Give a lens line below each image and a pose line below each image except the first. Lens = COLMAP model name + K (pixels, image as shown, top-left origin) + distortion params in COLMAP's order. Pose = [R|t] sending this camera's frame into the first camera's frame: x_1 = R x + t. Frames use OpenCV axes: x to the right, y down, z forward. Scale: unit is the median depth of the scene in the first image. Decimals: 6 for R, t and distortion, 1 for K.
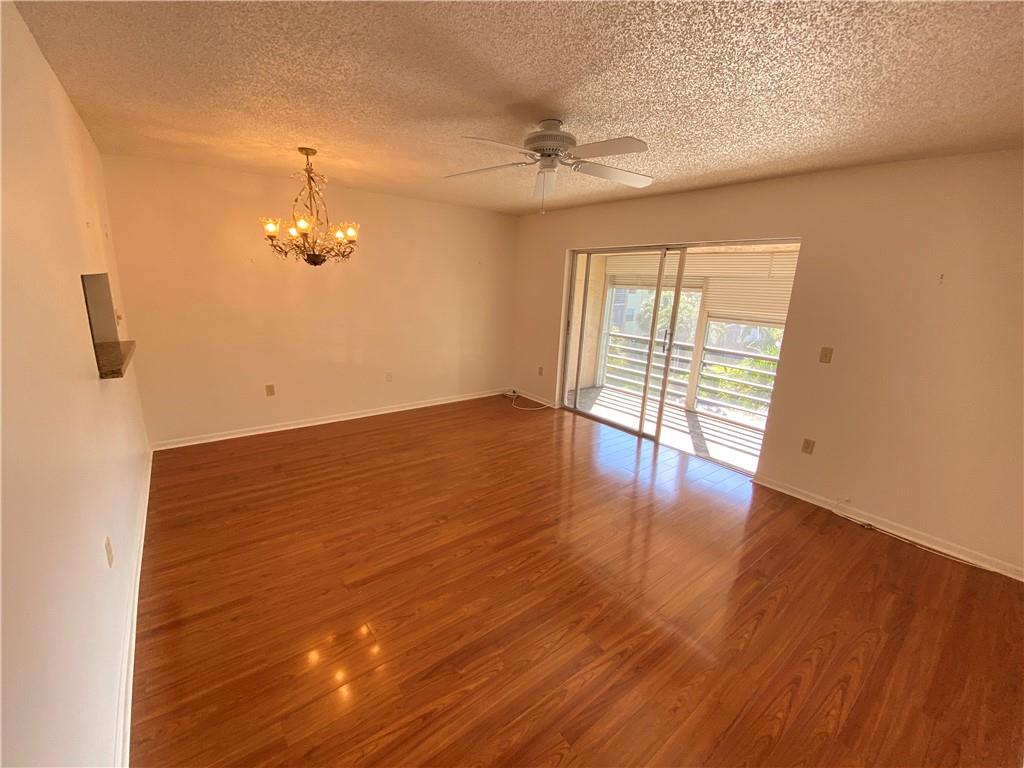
lens RADIAL K [[417.1, 0, 509.0], [0, 417.1, 384.5], [0, 0, 1]] dist [0.029006, -0.024677]
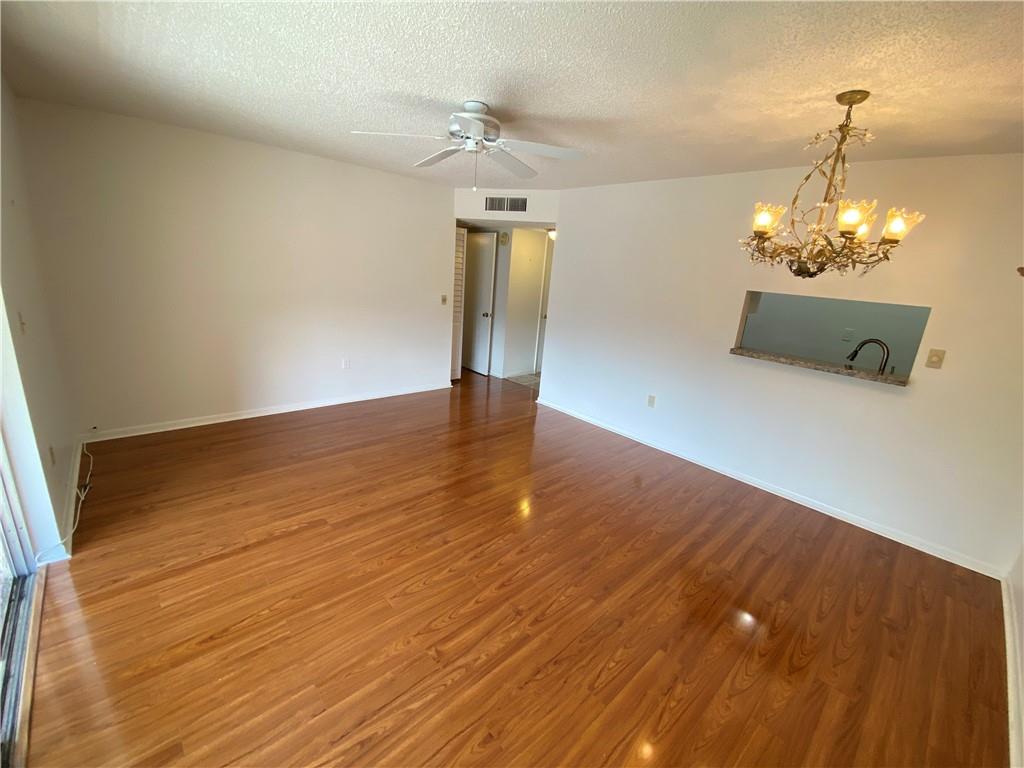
lens RADIAL K [[417.1, 0, 509.0], [0, 417.1, 384.5], [0, 0, 1]] dist [0.029006, -0.024677]
pose [[-0.990488, -0.090950, -0.103255, 0.044899], [-0.130172, 0.862562, 0.488919, -0.365114], [0.044597, 0.497709, -0.866197, 1.493374]]
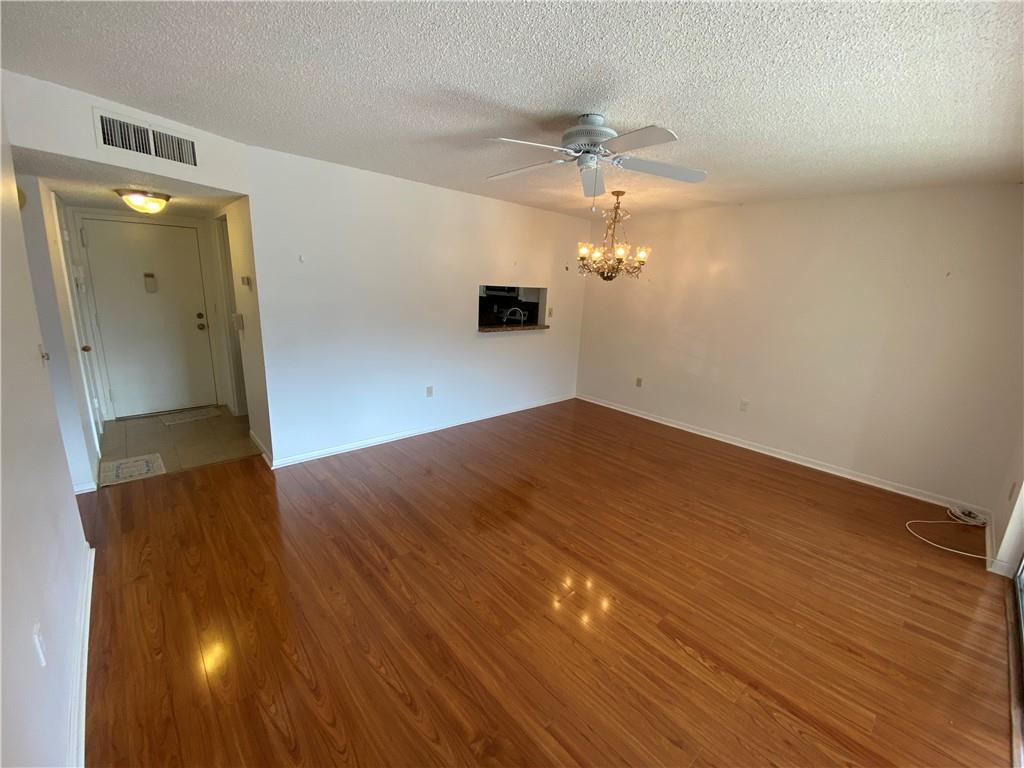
lens RADIAL K [[415.9, 0, 510.4], [0, 415.9, 382.8], [0, 0, 1]] dist [0.030919, -0.022594]
pose [[0.072151, 0.202665, -0.976586, 0.772059], [-0.283987, 0.942784, 0.174669, -0.114525], [0.956110, 0.264735, 0.125577, 0.578149]]
